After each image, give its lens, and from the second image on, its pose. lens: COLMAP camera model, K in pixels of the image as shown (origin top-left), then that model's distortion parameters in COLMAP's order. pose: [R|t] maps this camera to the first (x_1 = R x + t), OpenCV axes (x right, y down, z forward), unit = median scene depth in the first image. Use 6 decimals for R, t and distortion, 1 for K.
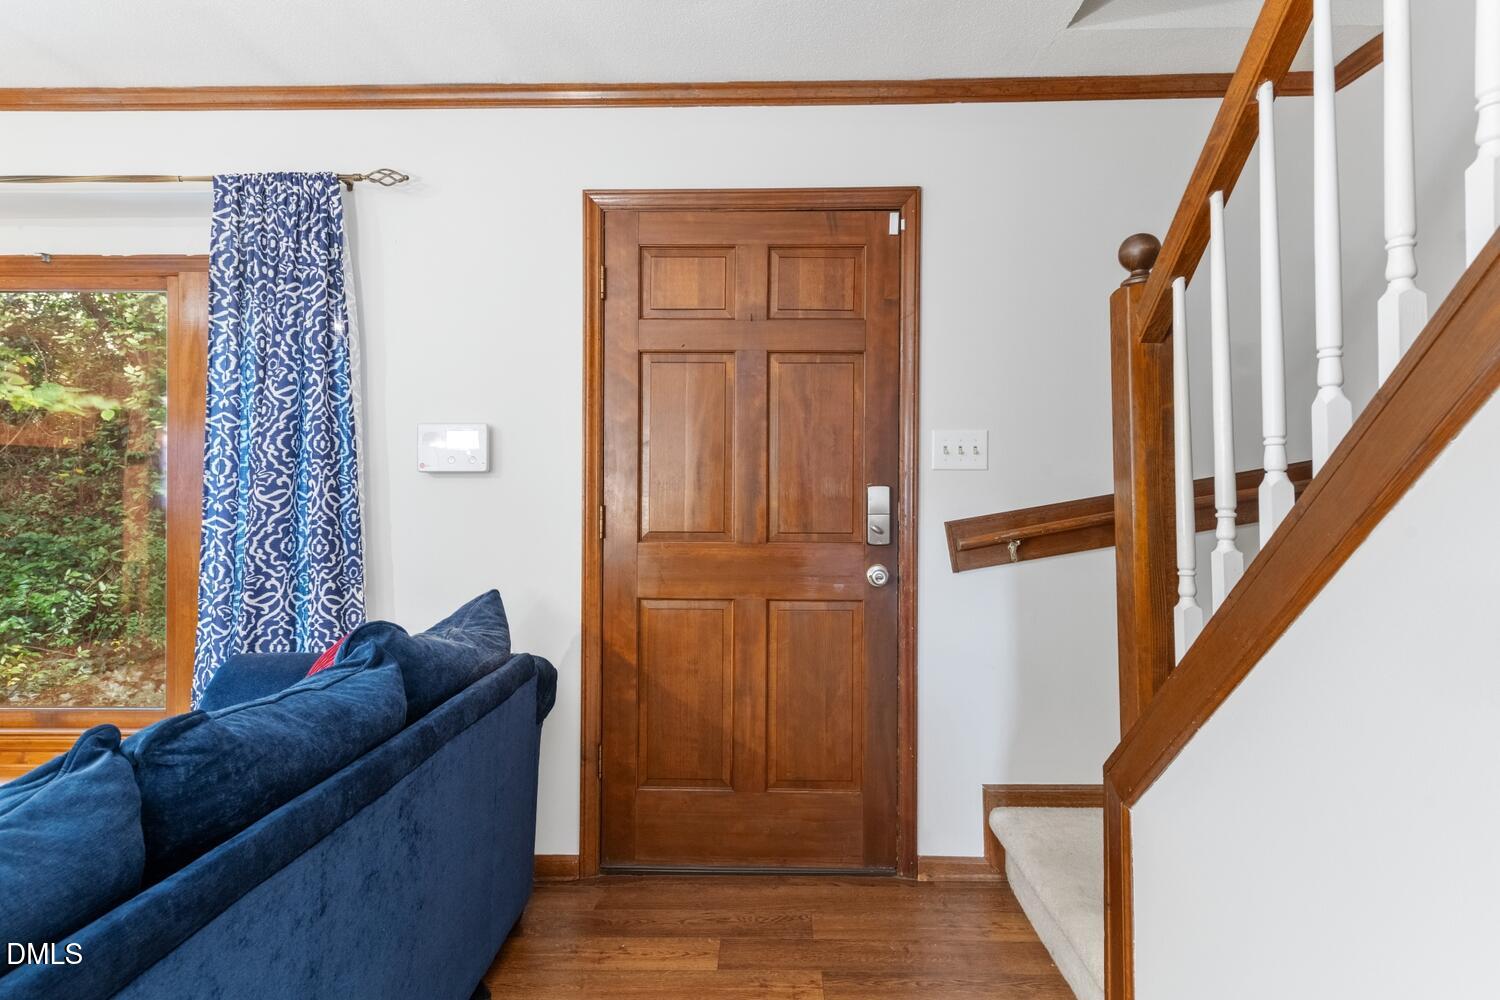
lens RADIAL K [[869.1, 0, 774.2], [0, 869.1, 492.4], [0, 0, 1]] dist [0.018827, -0.006987]
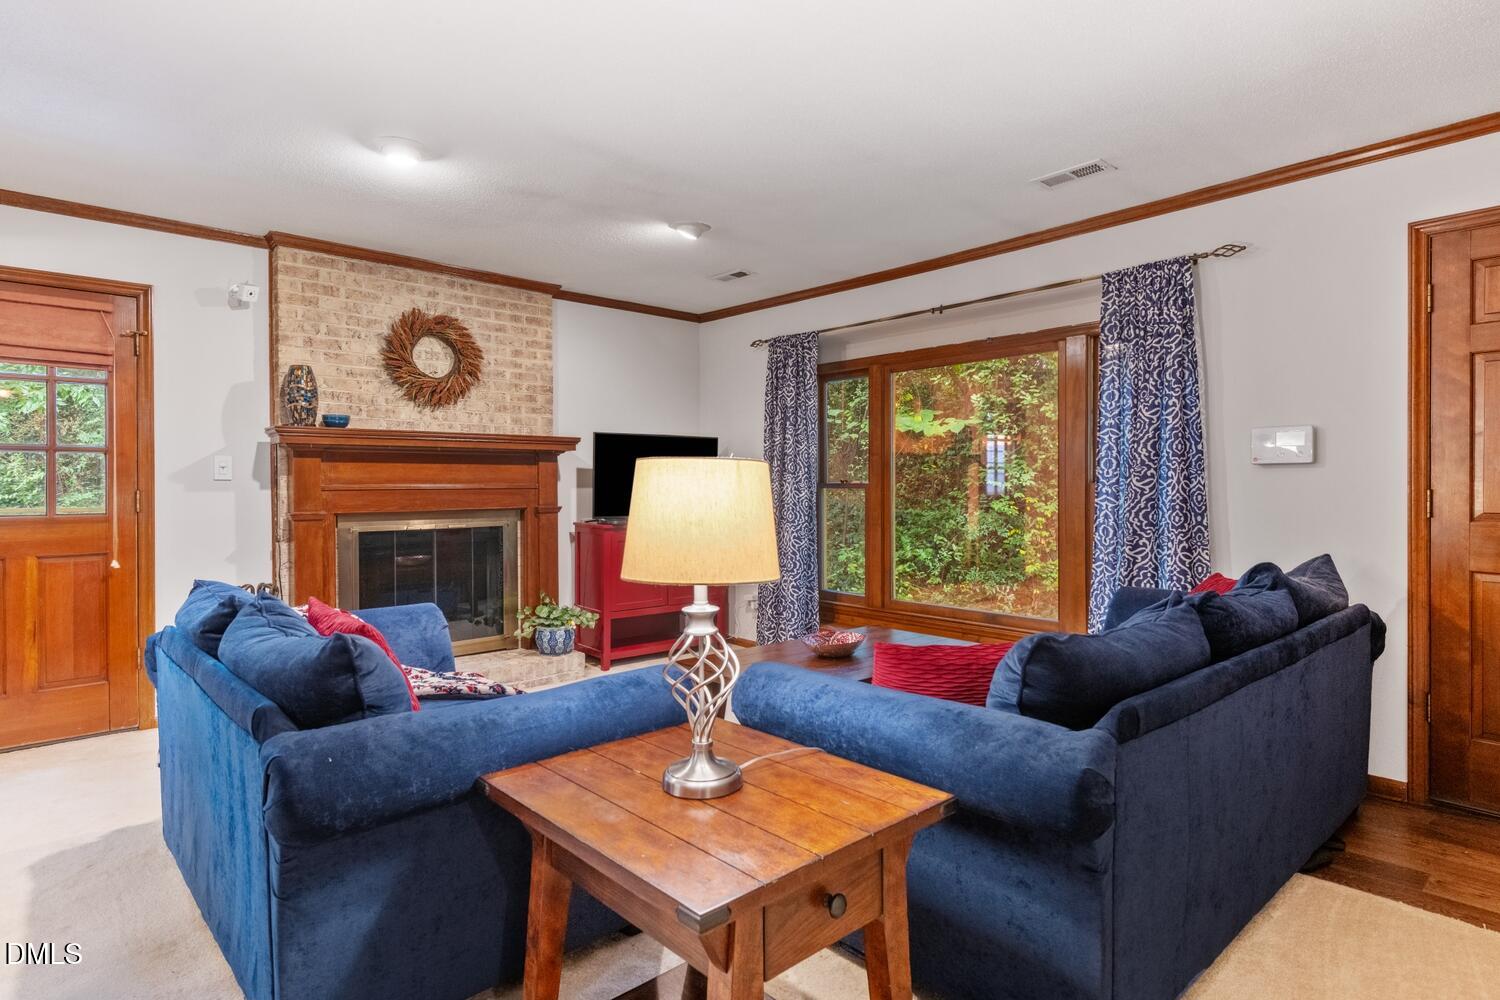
lens RADIAL K [[808.3, 0, 746.6], [0, 808.3, 486.9], [0, 0, 1]] dist [0.006763, -0.002812]
pose [[0.670521, -0.001824, -0.741889, -0.005244], [0.006500, 0.999973, 0.003416, 0.001837], [0.741862, -0.007113, 0.670514, -0.417921]]
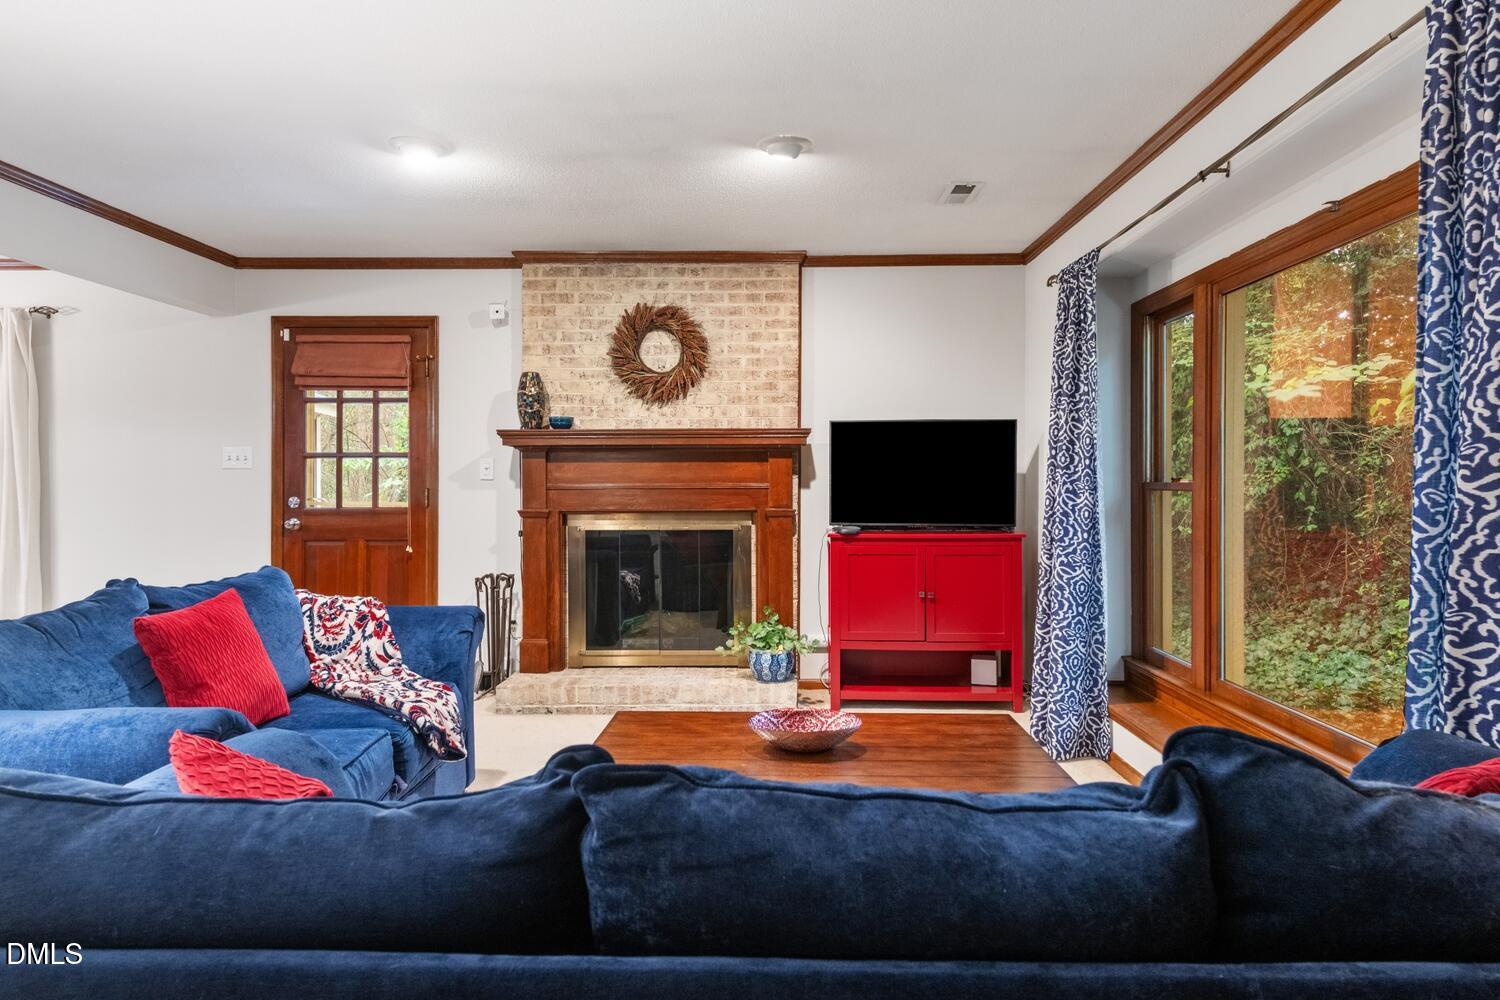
lens RADIAL K [[869.1, 0, 748.6], [0, 869.1, 485.5], [0, 0, 1]] dist [0.018827, -0.006987]
pose [[-0.023167, 0.000206, -0.999732, 0.043795], [0.005045, 0.999987, 0.000090, 0.002614], [0.999719, -0.005041, -0.023168, 0.495537]]
